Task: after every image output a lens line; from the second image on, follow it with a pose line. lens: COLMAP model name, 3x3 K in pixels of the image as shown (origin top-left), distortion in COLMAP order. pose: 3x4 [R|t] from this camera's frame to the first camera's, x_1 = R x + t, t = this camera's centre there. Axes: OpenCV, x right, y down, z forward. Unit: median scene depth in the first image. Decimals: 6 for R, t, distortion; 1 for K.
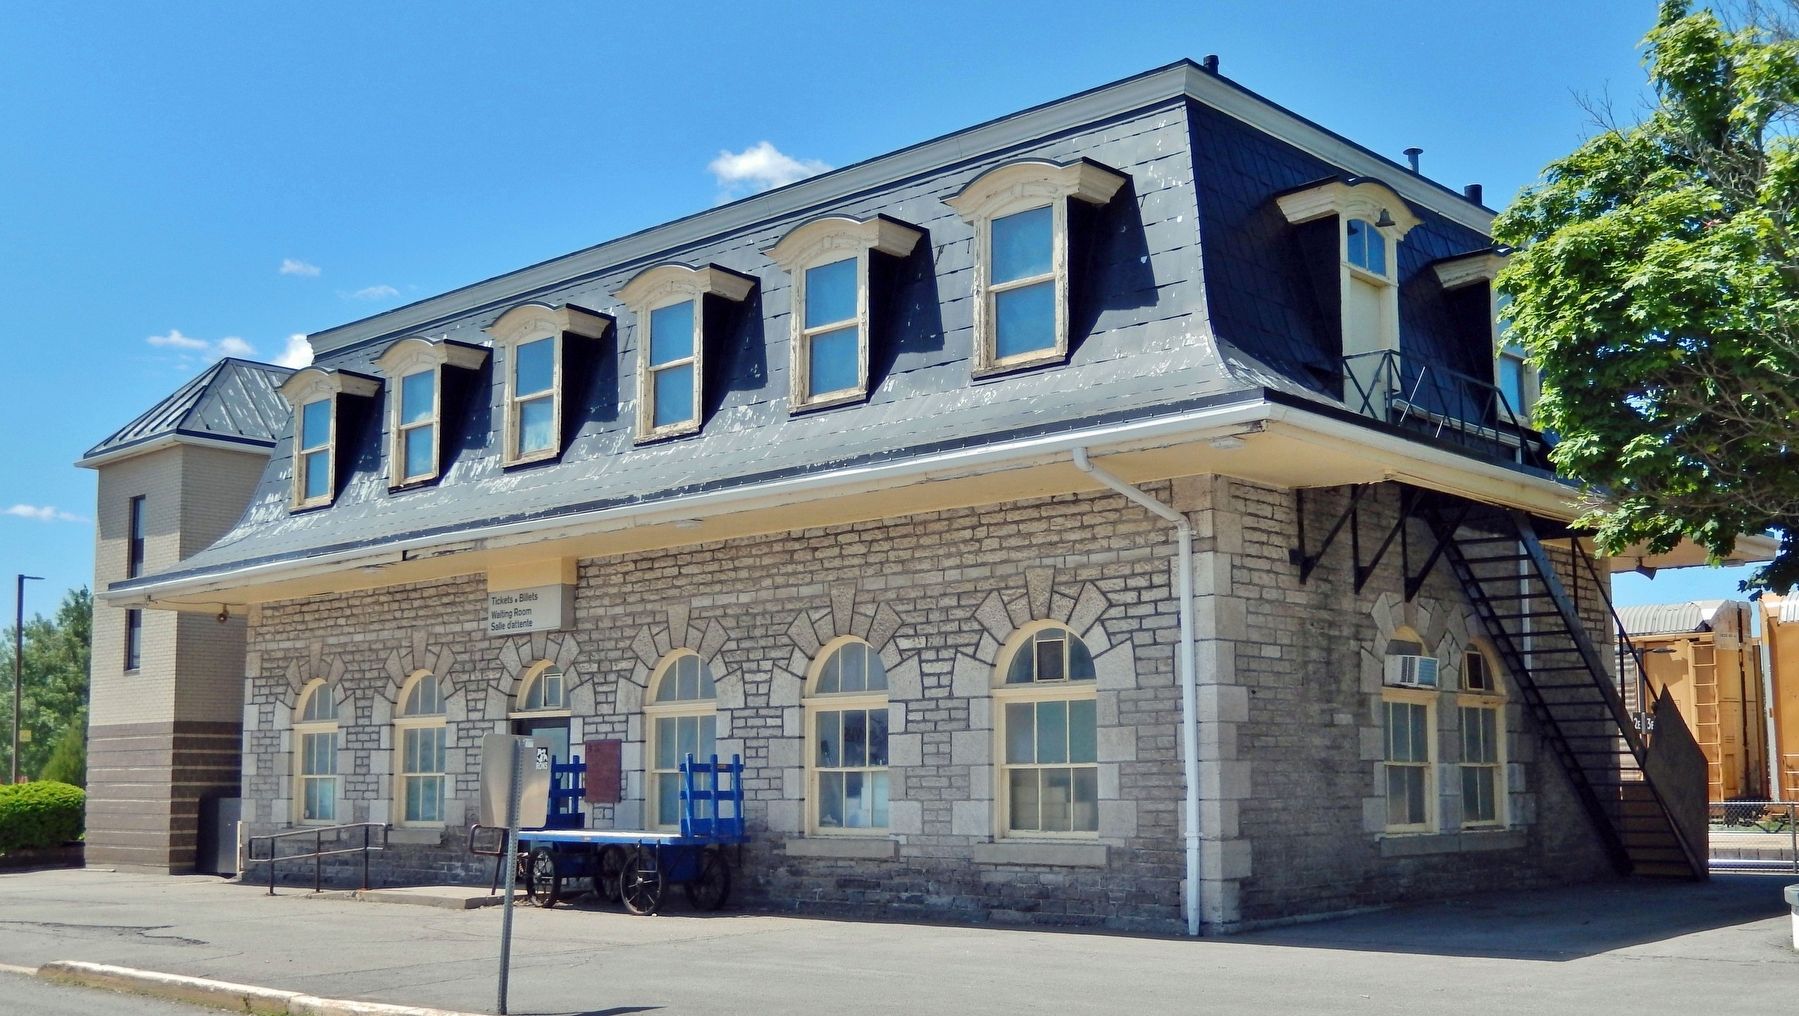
lens RADIAL K [[1885.6, 0, 899.5], [0, 1885.6, 508.0], [0, 0, 1]] dist [-0.113119, 0.010742]
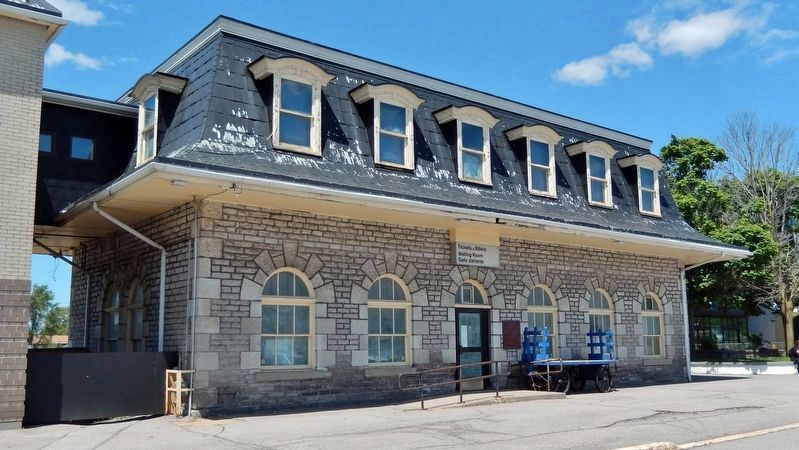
lens RADIAL K [[781.6, 0, 399.5], [0, 781.6, 225.0], [0, 0, 1]] dist [-0.049945, 0.000954]
pose [[0.137008, 0.155004, 0.978367, -1.025338], [-0.142615, 0.980478, -0.135367, 0.146711], [-0.980250, -0.120984, 0.156439, 0.937026]]
